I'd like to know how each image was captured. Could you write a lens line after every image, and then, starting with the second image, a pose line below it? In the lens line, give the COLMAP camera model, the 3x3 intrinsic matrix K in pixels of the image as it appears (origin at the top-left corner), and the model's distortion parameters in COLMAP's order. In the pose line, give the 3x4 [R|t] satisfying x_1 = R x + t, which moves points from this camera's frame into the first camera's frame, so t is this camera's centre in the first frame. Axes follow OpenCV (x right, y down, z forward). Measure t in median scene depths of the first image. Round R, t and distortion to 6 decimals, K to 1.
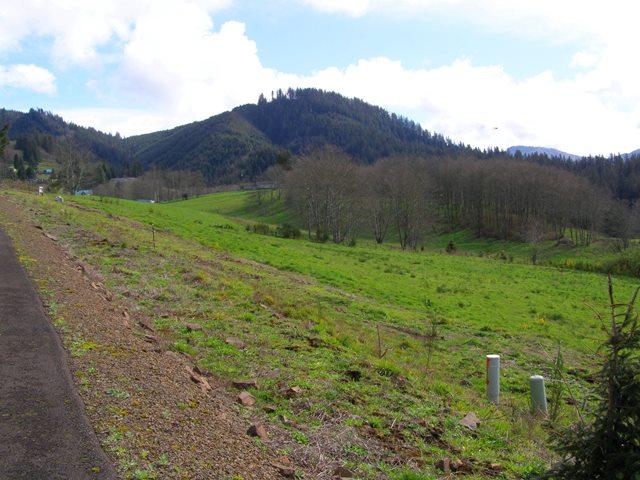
lens RADIAL K [[727.8, 0, 338.1], [0, 727.8, 240.9], [0, 0, 1]] dist [-0.078762, 0.000000]
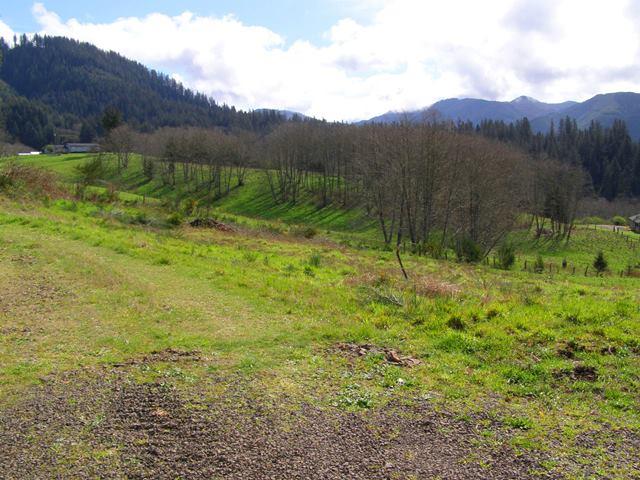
lens RADIAL K [[727.8, 0, 338.3], [0, 727.8, 243.8], [0, 0, 1]] dist [-0.078762, 0.000000]
pose [[0.936202, -0.017178, 0.351042, -0.431720], [-0.002826, 0.998405, 0.056394, -0.065600], [-0.351451, -0.053789, 0.934660, 0.513677]]
